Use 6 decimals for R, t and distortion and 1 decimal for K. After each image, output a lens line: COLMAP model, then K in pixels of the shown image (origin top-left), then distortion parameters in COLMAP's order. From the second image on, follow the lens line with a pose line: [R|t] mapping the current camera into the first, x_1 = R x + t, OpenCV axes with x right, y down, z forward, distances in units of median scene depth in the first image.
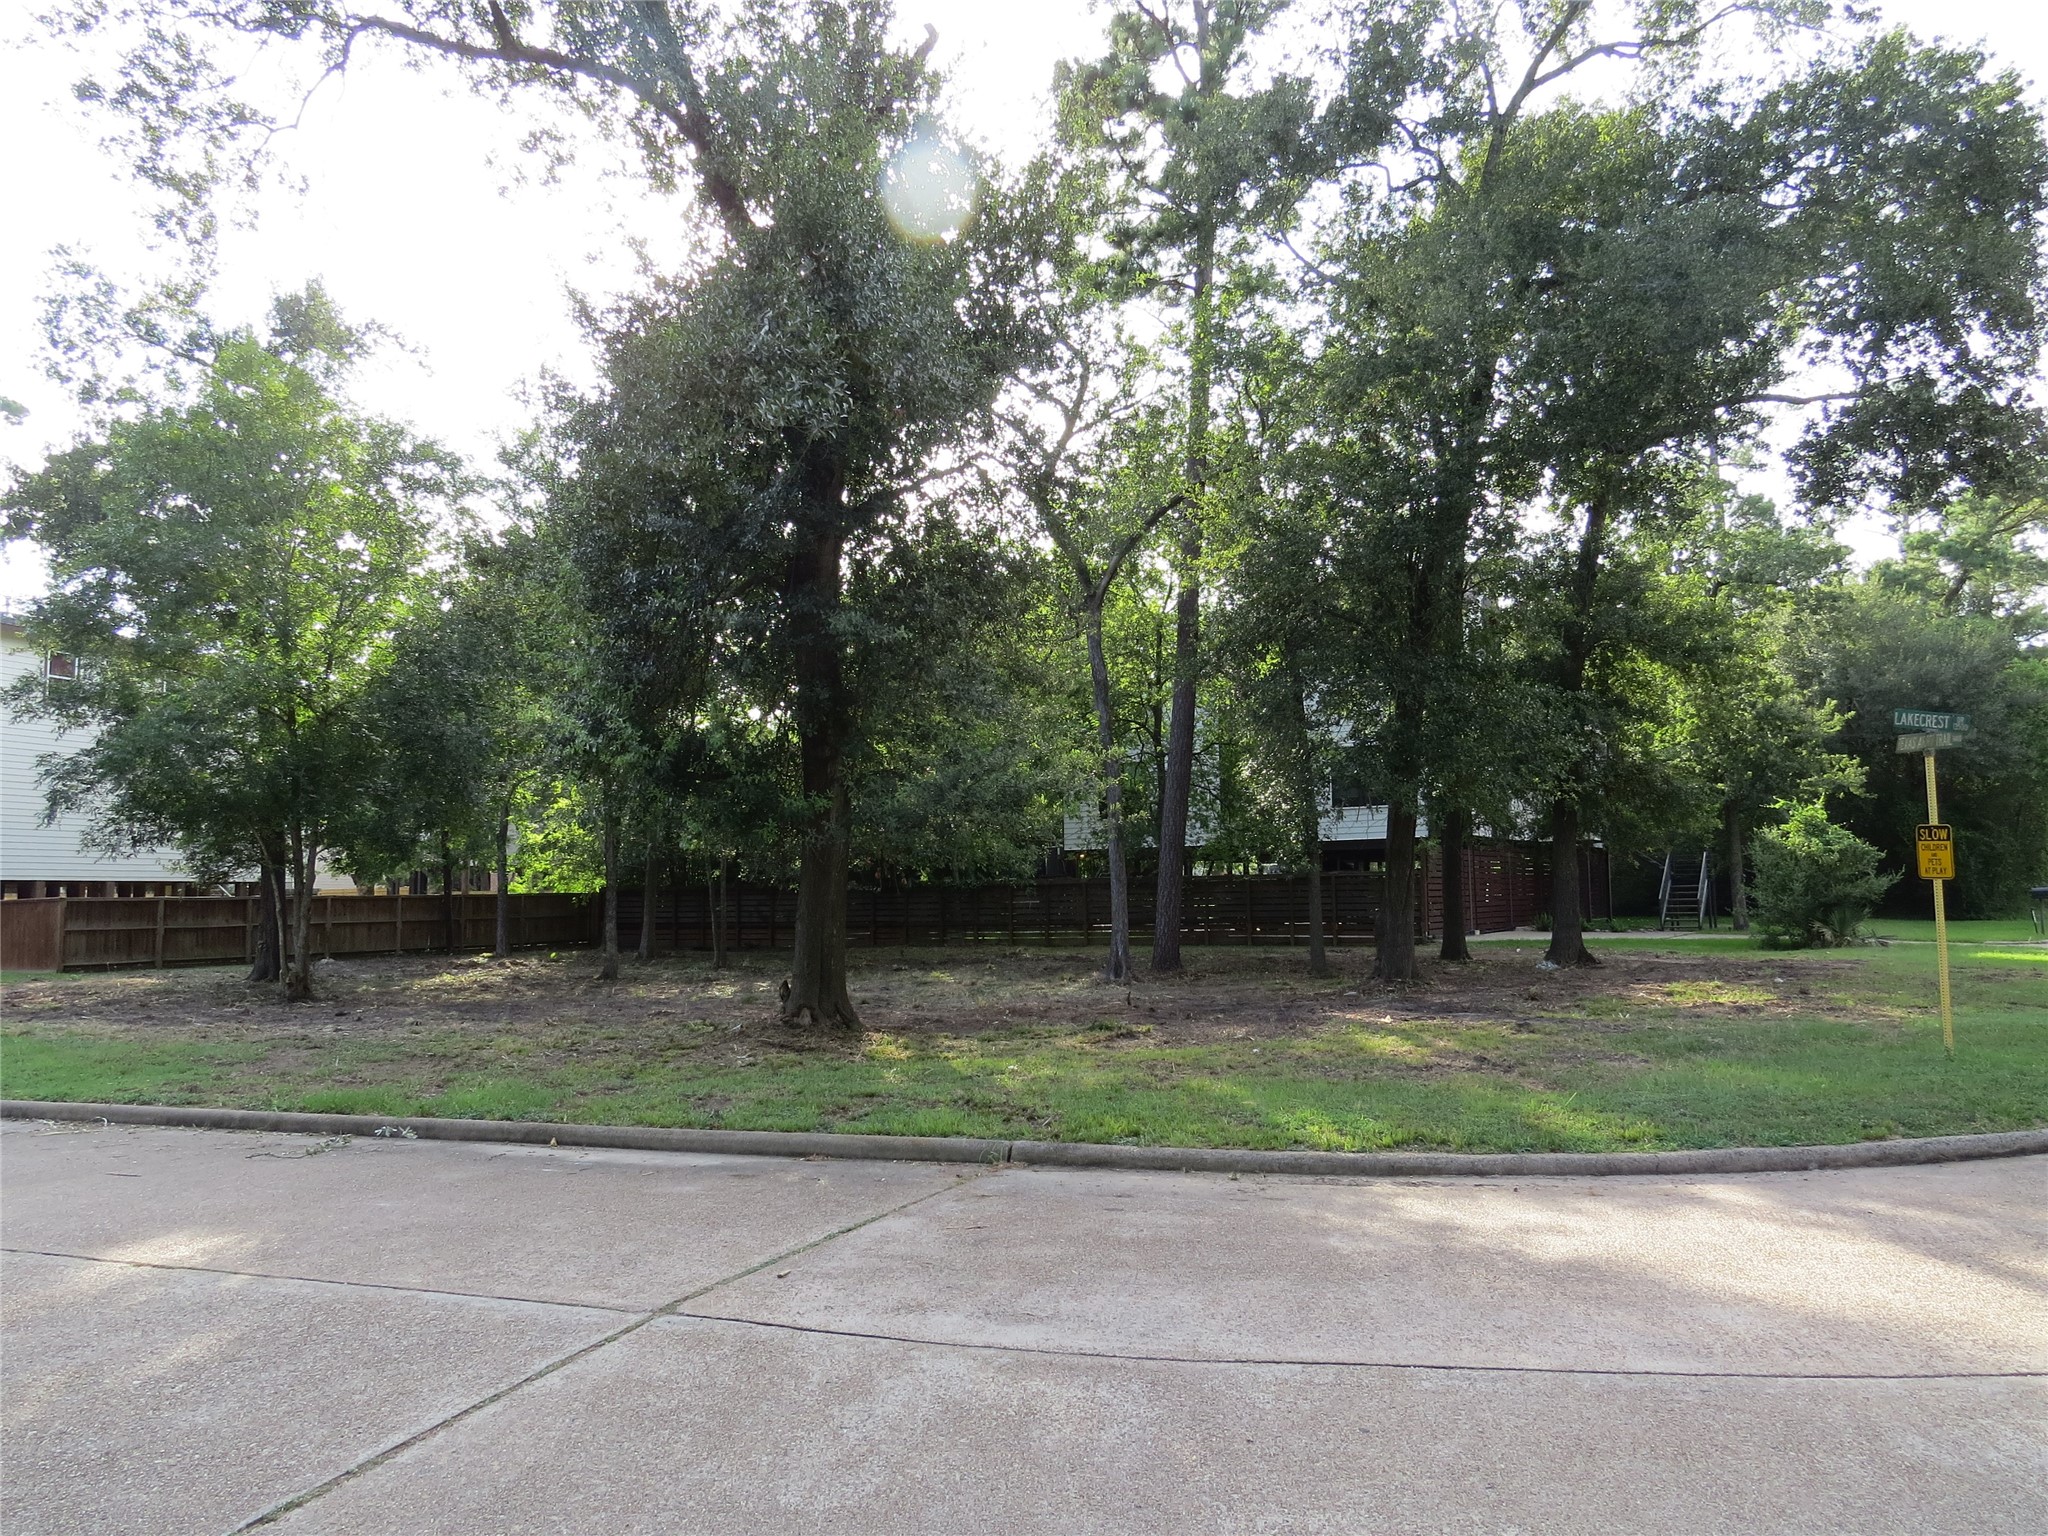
lens RADIAL K [[1450.3, 0, 1028.3], [0, 1450.3, 766.5], [0, 0, 1]] dist [-0.030410, 0.013838]
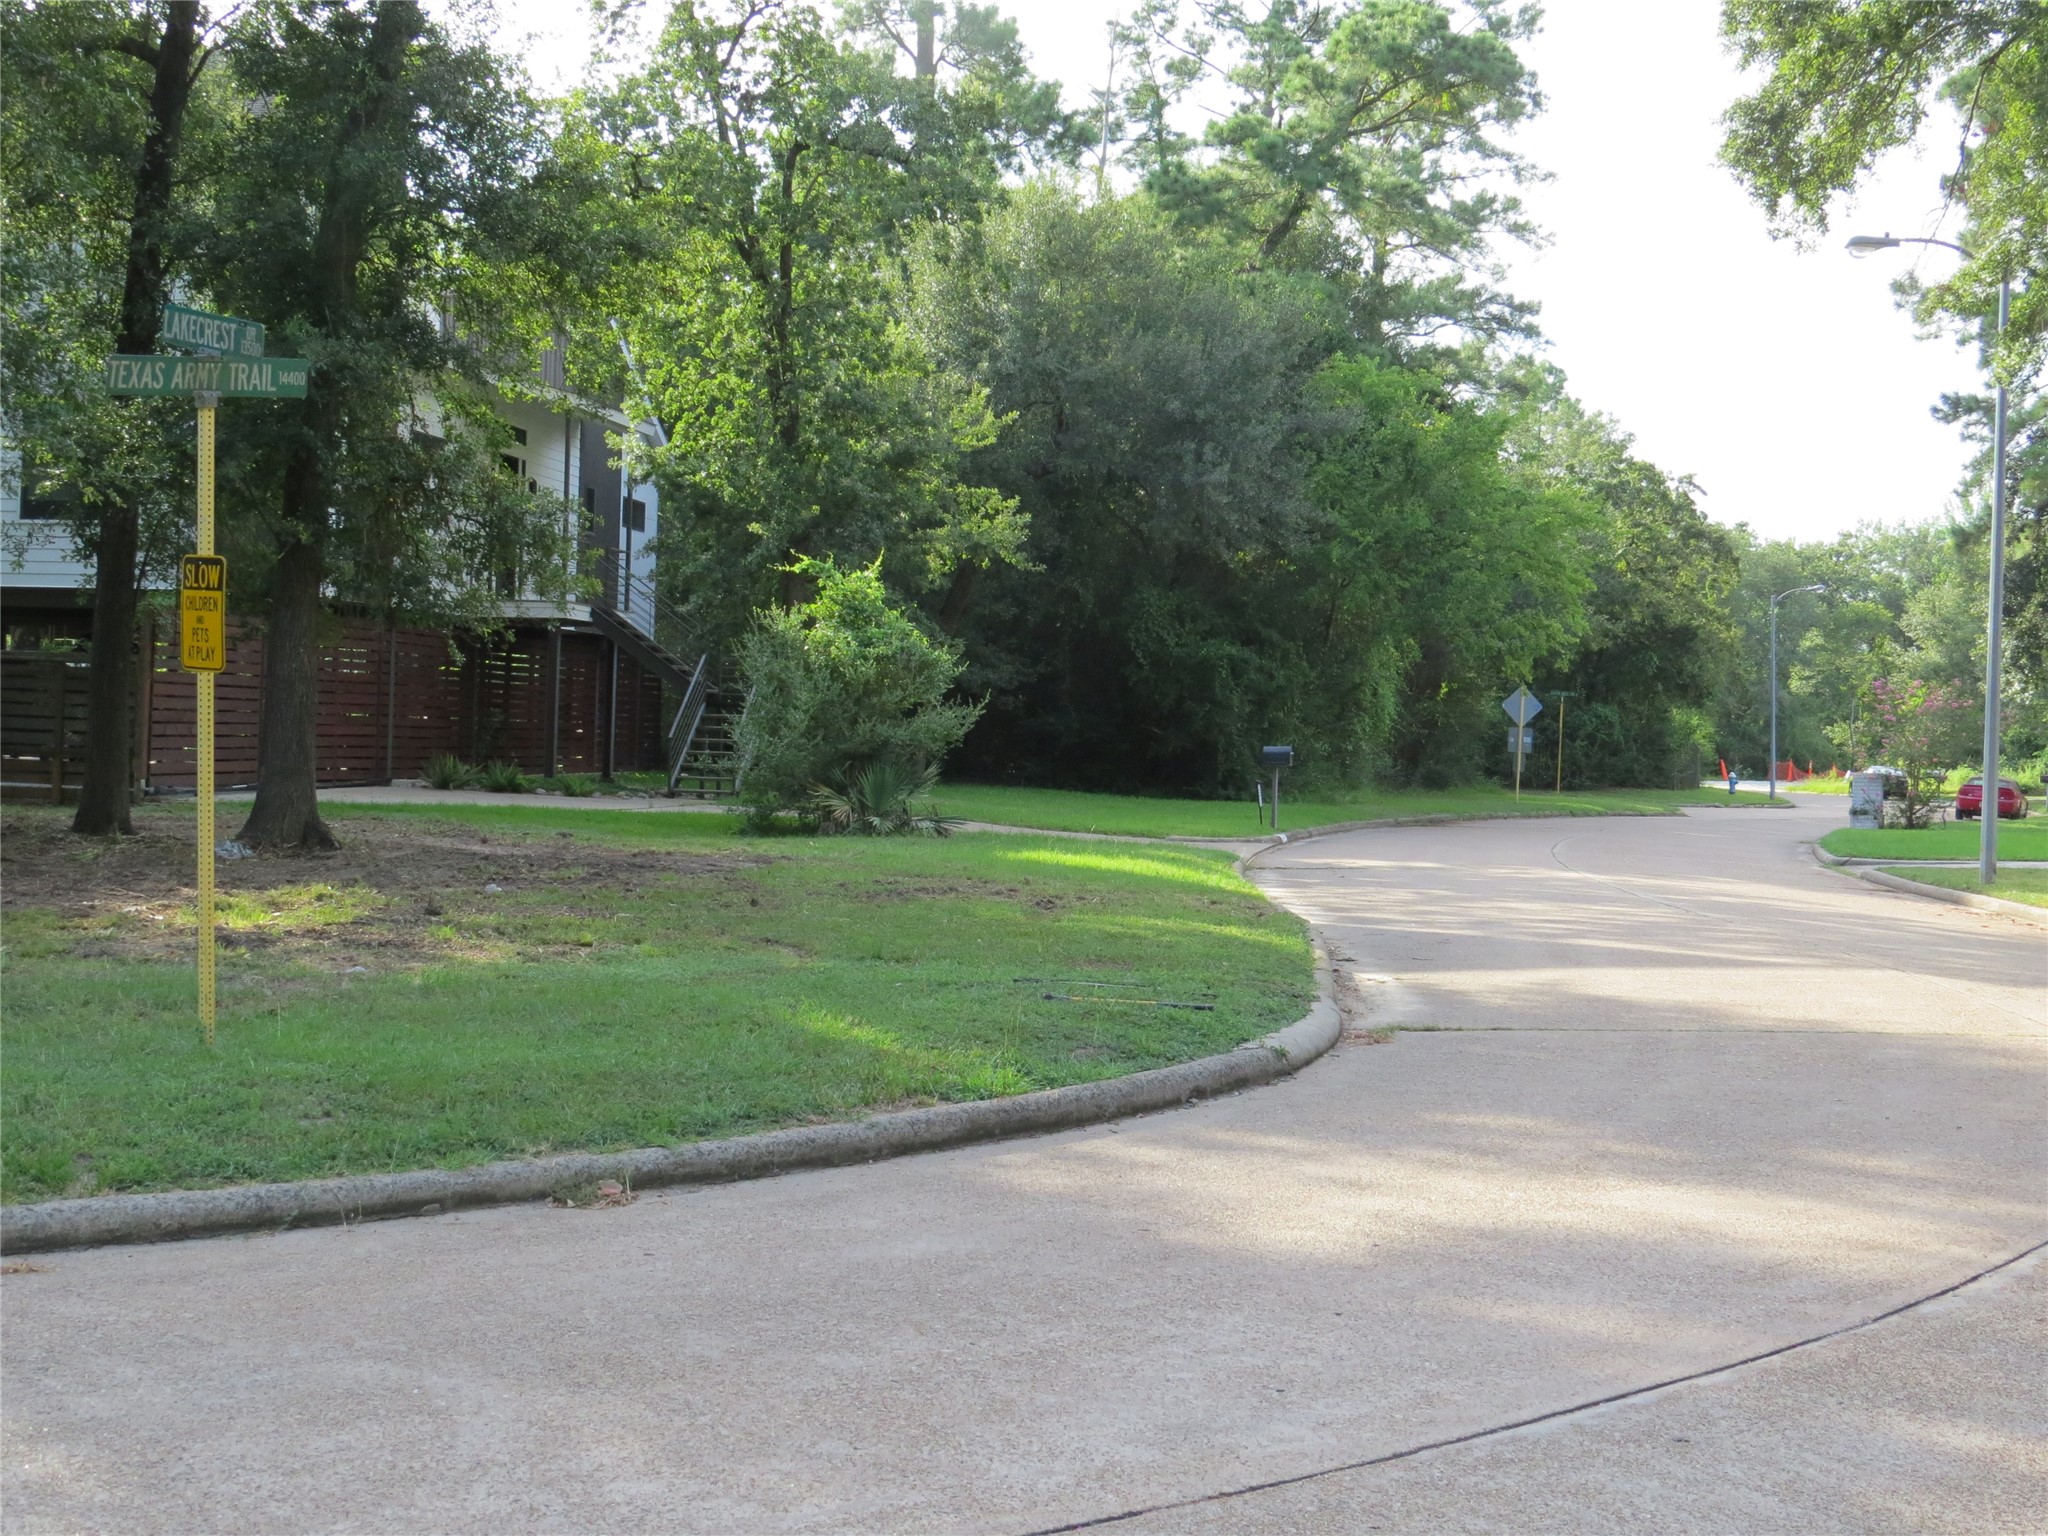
lens RADIAL K [[2800.5, 0, 1039.7], [0, 2800.5, 772.8], [0, 0, 1]] dist [-0.082926, 0.000000]
pose [[0.908144, 0.038370, 0.416897, 0.271692], [-0.083042, 0.992515, 0.089545, 0.003752], [-0.410340, -0.115940, 0.904532, 0.032089]]
